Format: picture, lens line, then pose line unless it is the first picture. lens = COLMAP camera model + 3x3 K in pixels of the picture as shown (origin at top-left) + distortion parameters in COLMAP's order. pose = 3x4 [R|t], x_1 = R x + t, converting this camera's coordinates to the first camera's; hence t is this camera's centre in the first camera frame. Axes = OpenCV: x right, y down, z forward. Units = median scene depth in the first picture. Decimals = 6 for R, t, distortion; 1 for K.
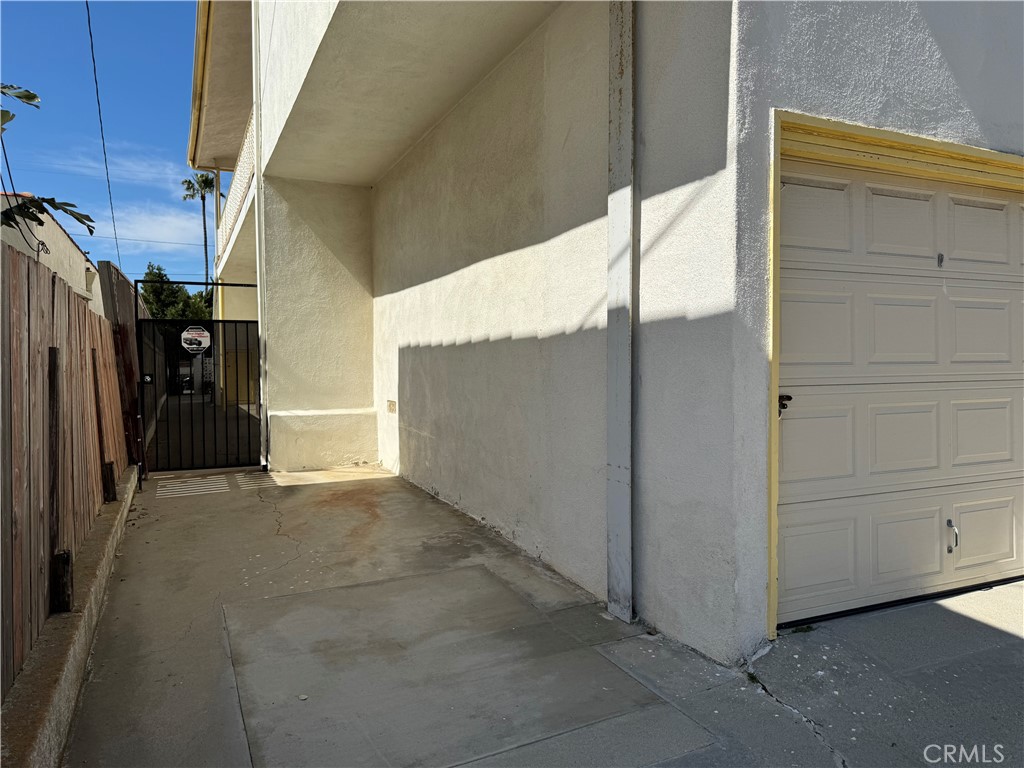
lens RADIAL K [[718.2, 0, 509.6], [0, 718.2, 384.4], [0, 0, 1]] dist [0.043856, -0.060408]
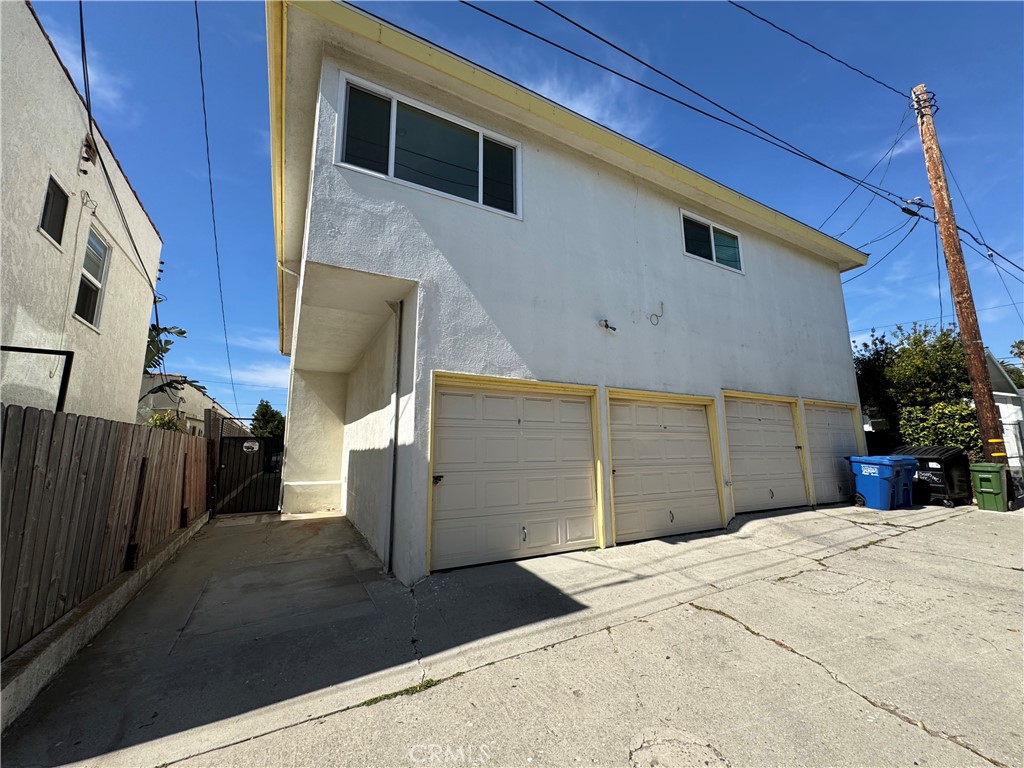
lens RADIAL K [[408.0, 0, 513.6], [0, 408.0, 383.6], [0, 0, 1]] dist [-0.005320, 0.000465]
pose [[0.997335, 0.011231, 0.072090, 0.457857], [0.003109, 0.980643, -0.195778, -0.019086], [-0.072893, 0.195480, 0.977995, -0.441109]]
